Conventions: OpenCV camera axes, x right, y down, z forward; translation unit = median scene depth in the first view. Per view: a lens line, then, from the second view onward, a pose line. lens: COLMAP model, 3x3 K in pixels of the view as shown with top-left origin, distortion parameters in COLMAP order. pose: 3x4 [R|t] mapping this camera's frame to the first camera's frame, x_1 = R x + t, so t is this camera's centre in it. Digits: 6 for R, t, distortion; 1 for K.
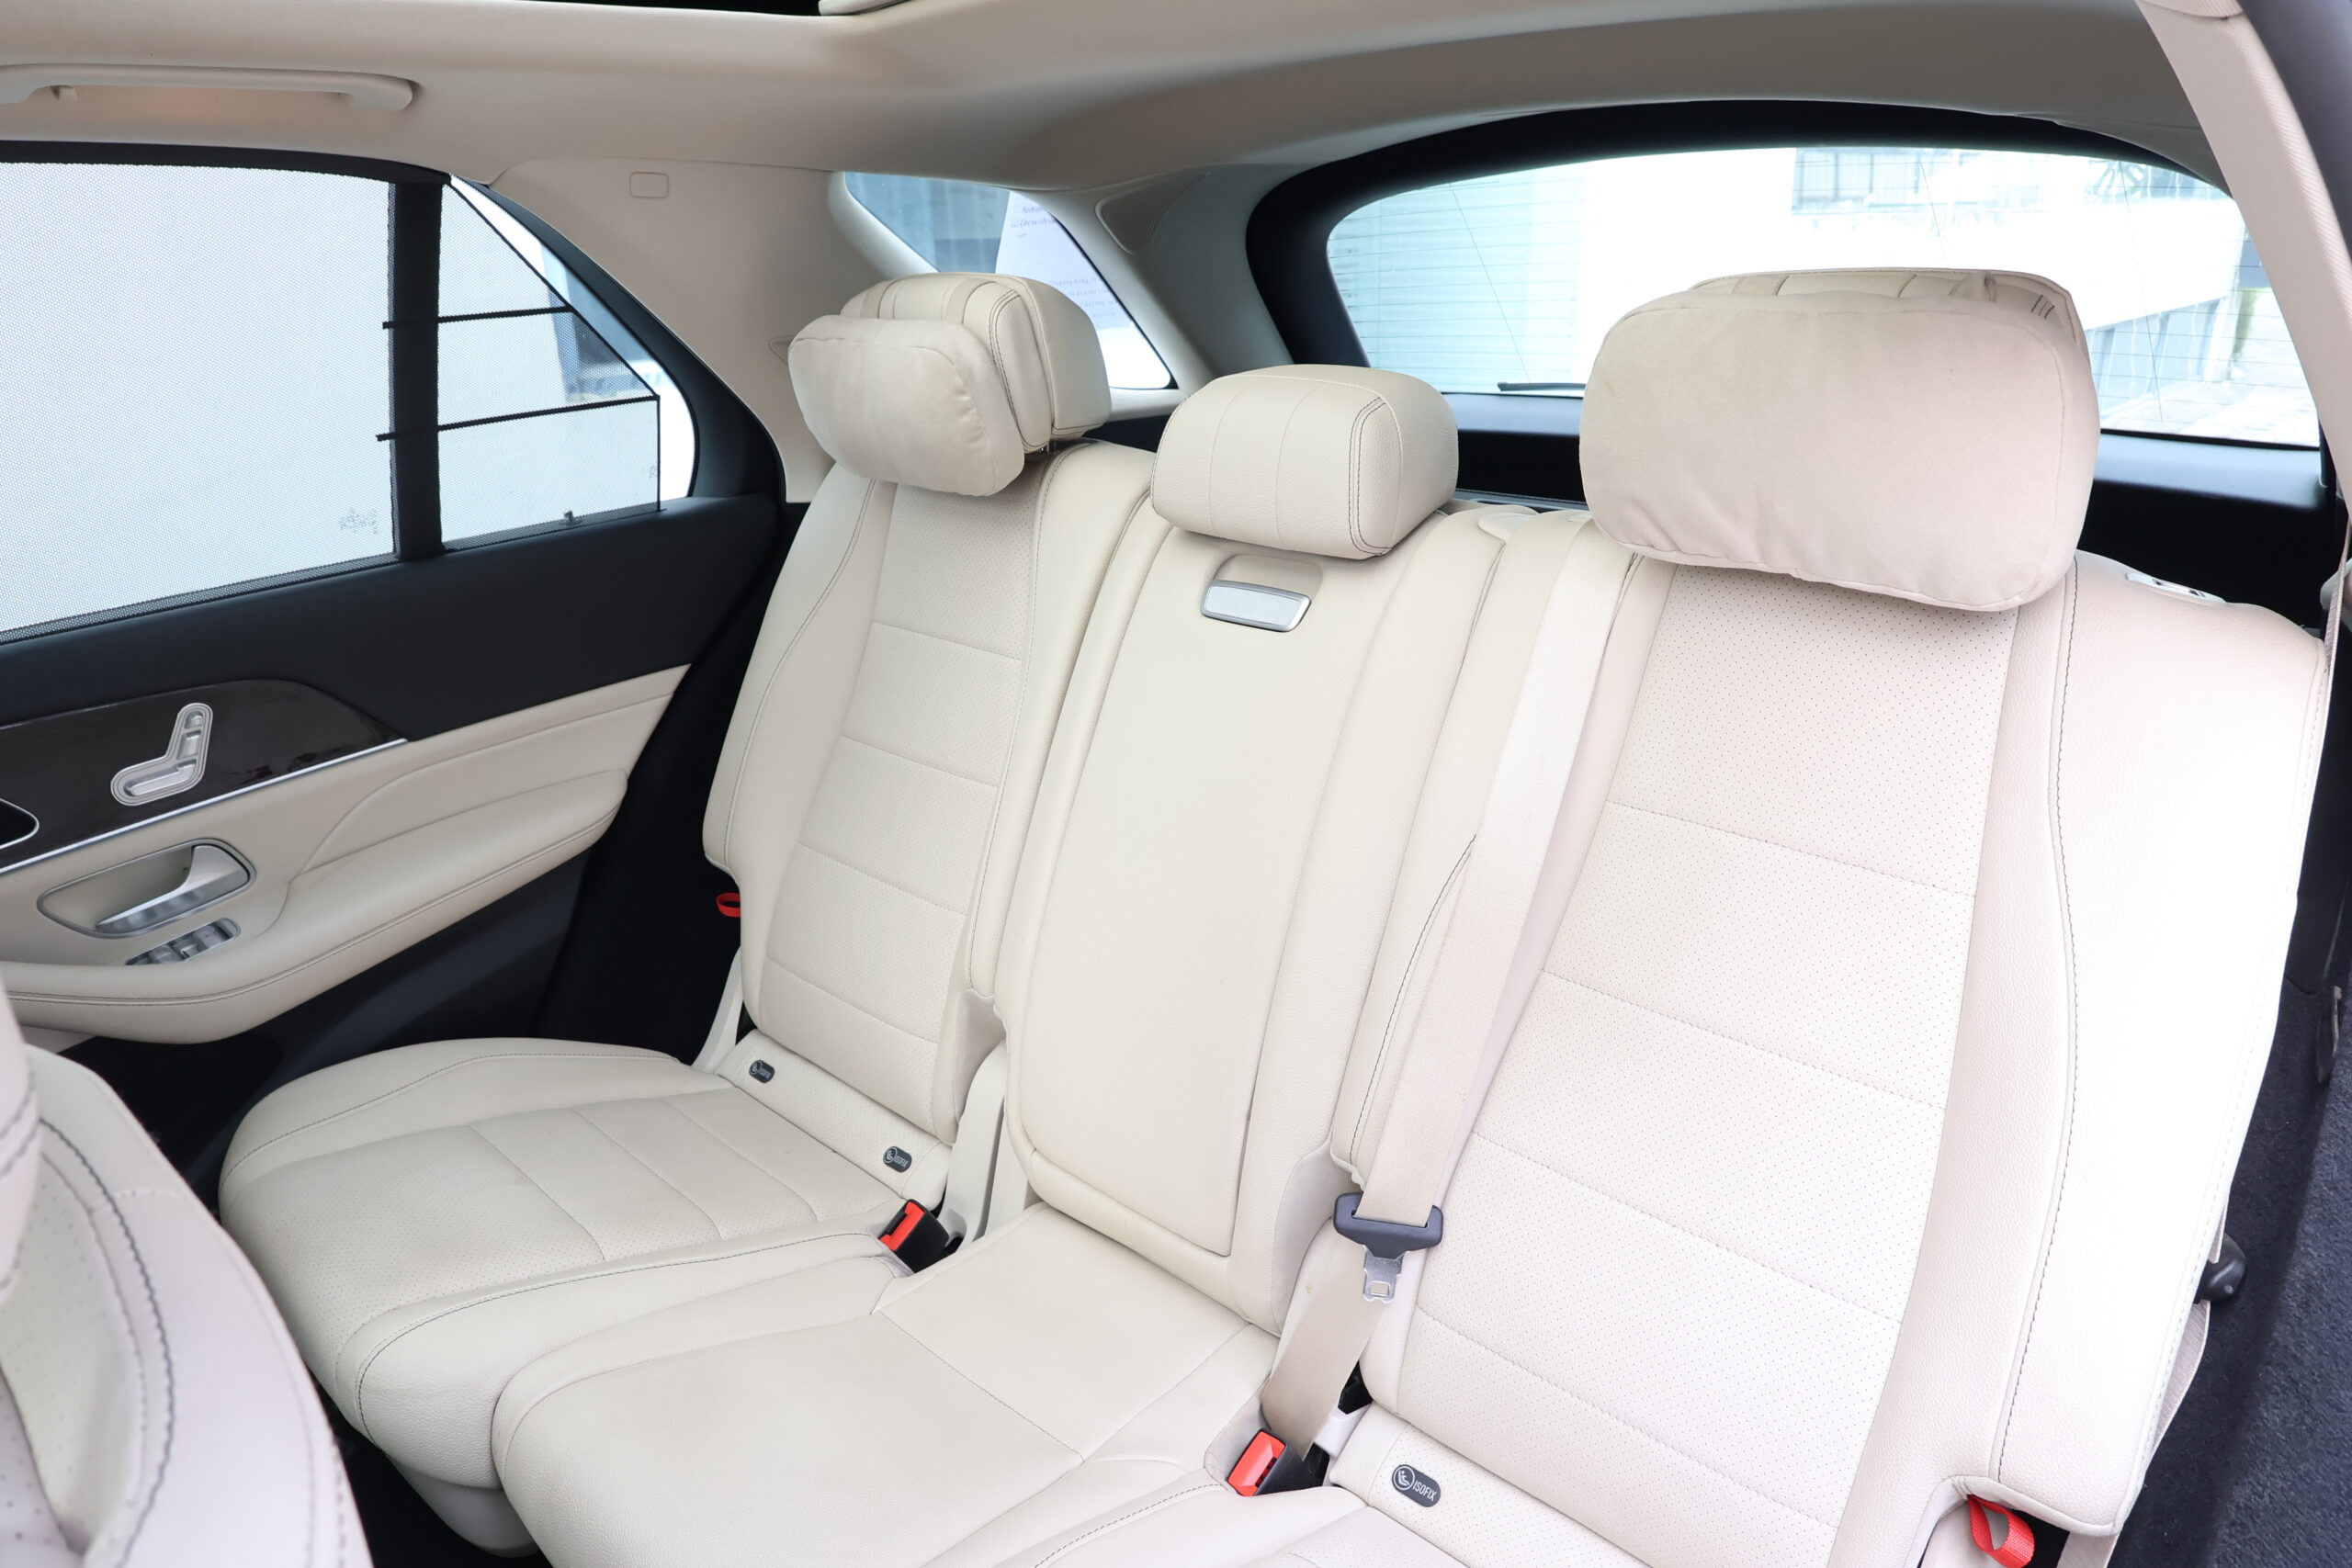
lens RADIAL K [[1526.4, 0, 1176.0], [0, 1526.4, 784.0], [0, 0, 1]] dist [0.006515, 0.001917]
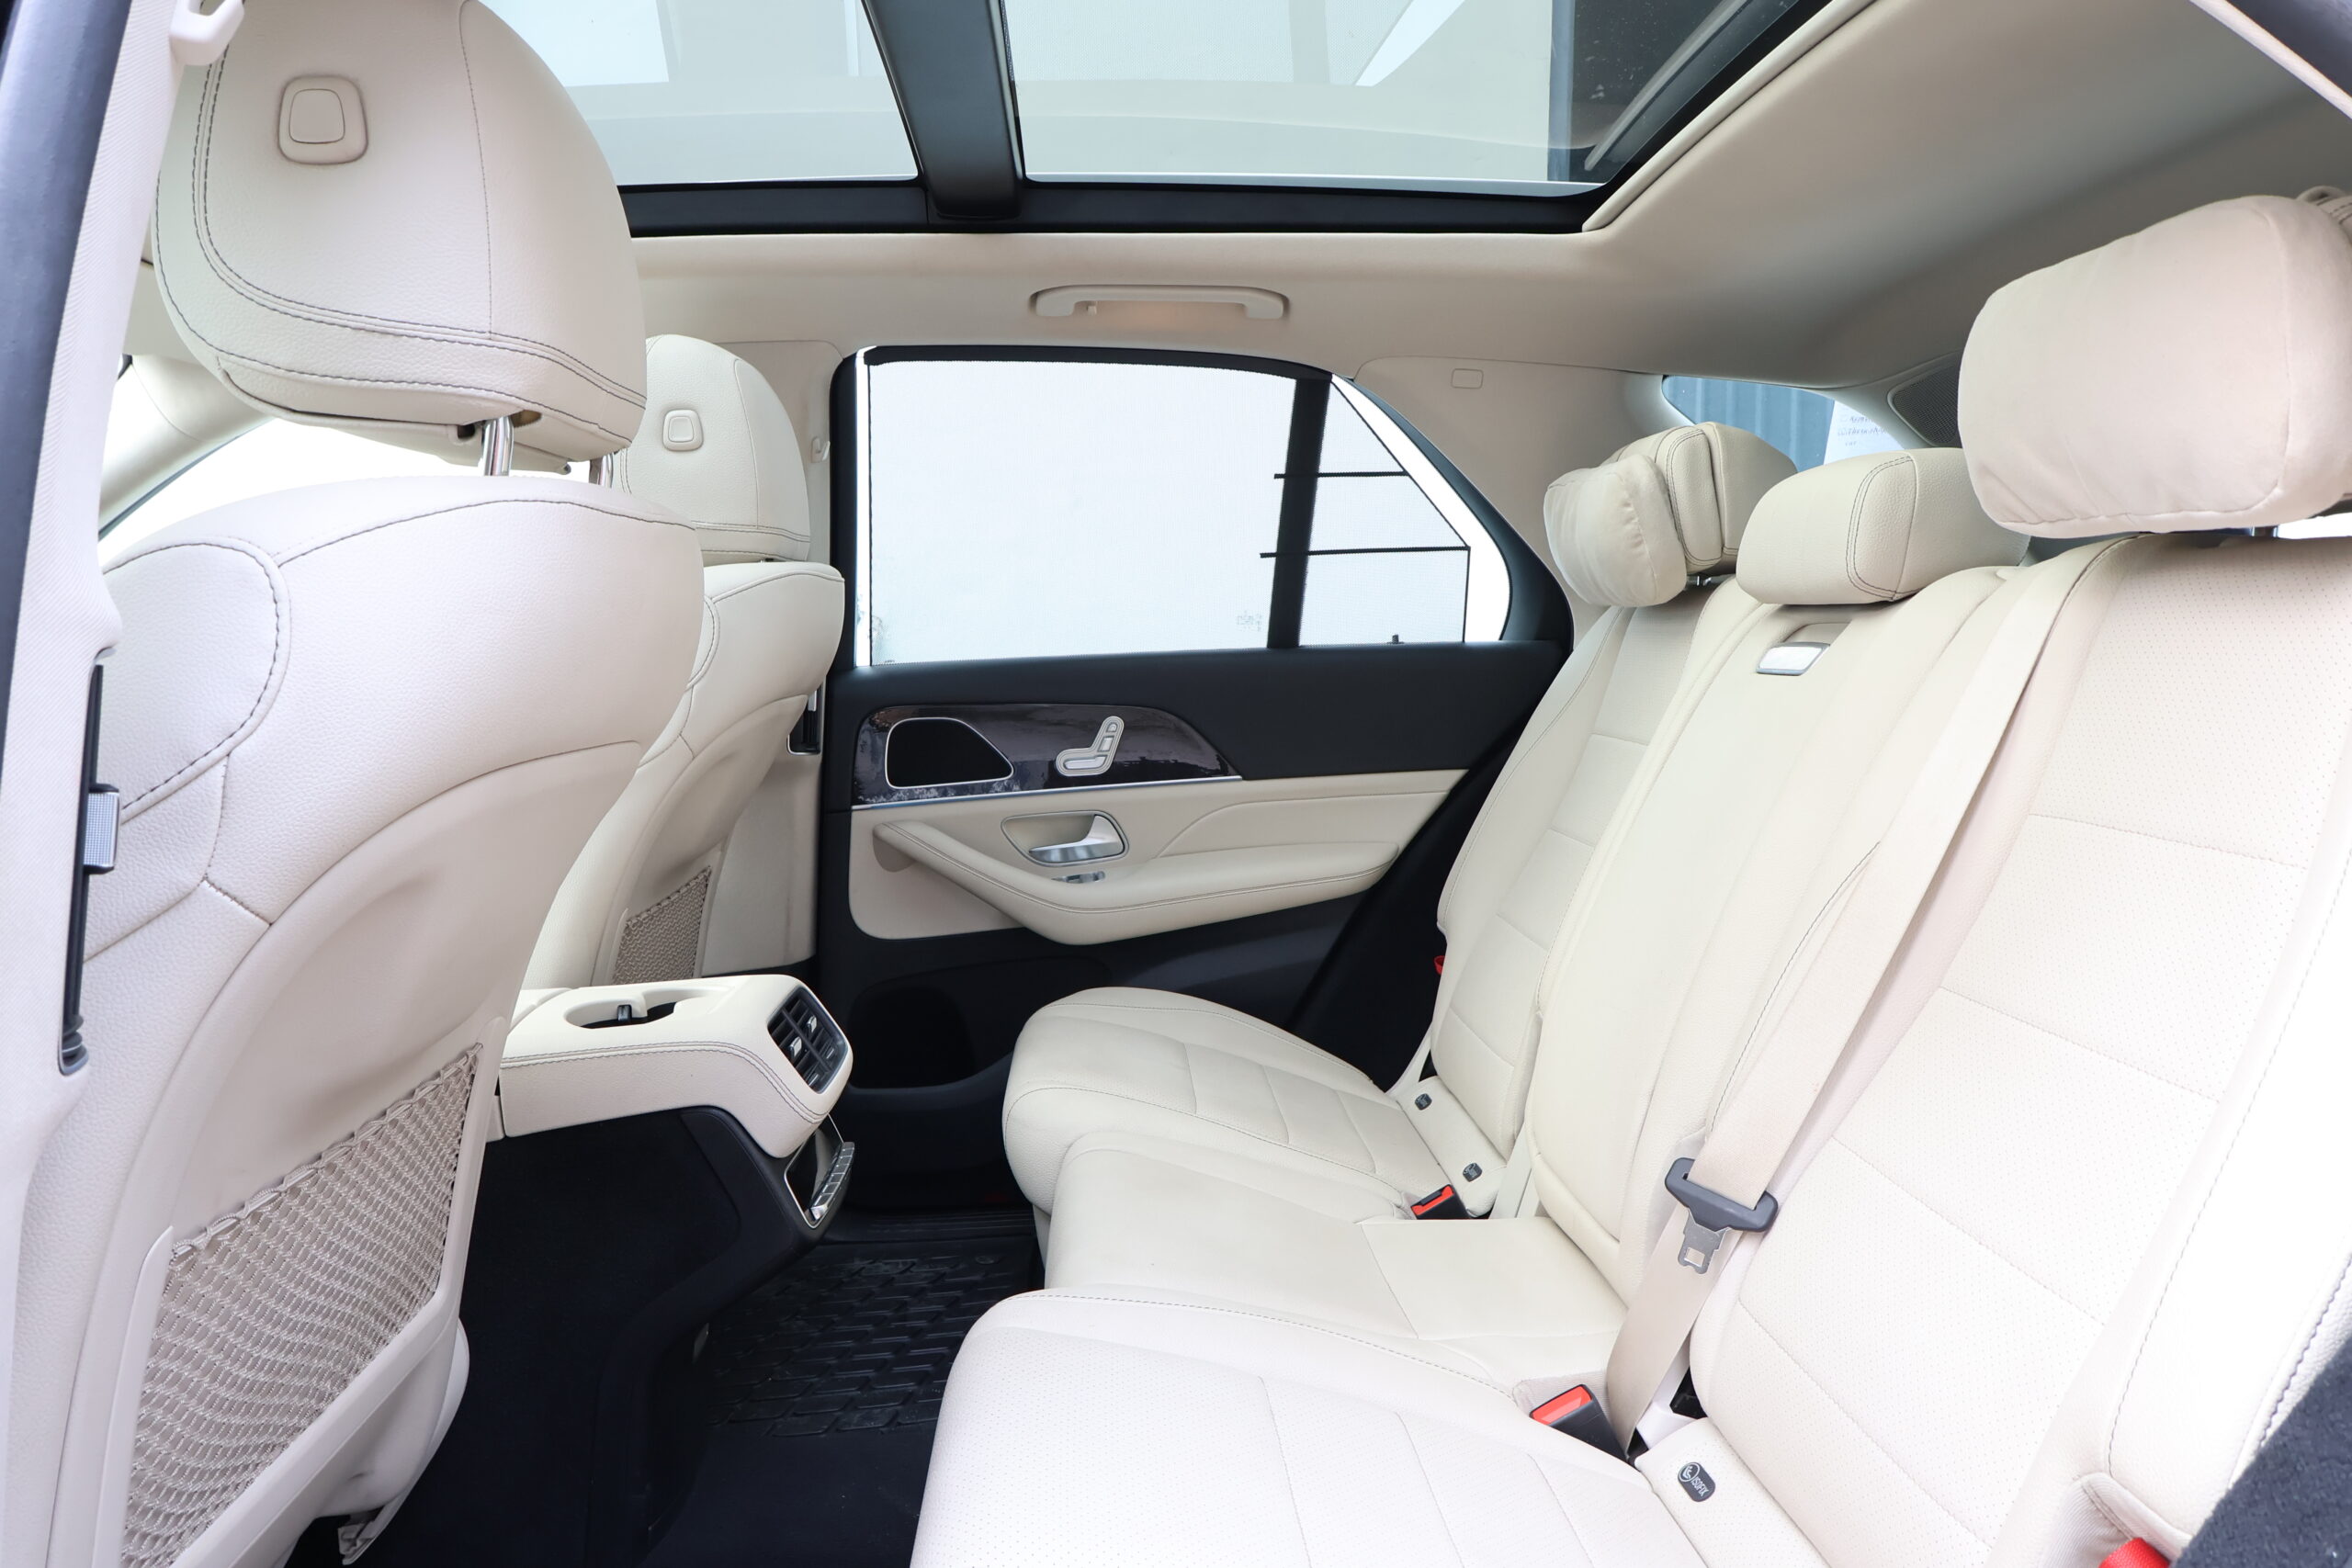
lens RADIAL K [[1526.4, 0, 1176.0], [0, 1526.4, 784.0], [0, 0, 1]] dist [0.006515, 0.001917]
pose [[0.733687, 0.101757, -0.671825, 0.412571], [-0.263804, 0.953824, -0.143625, 0.209730], [0.626188, 0.282606, 0.726652, -0.024755]]
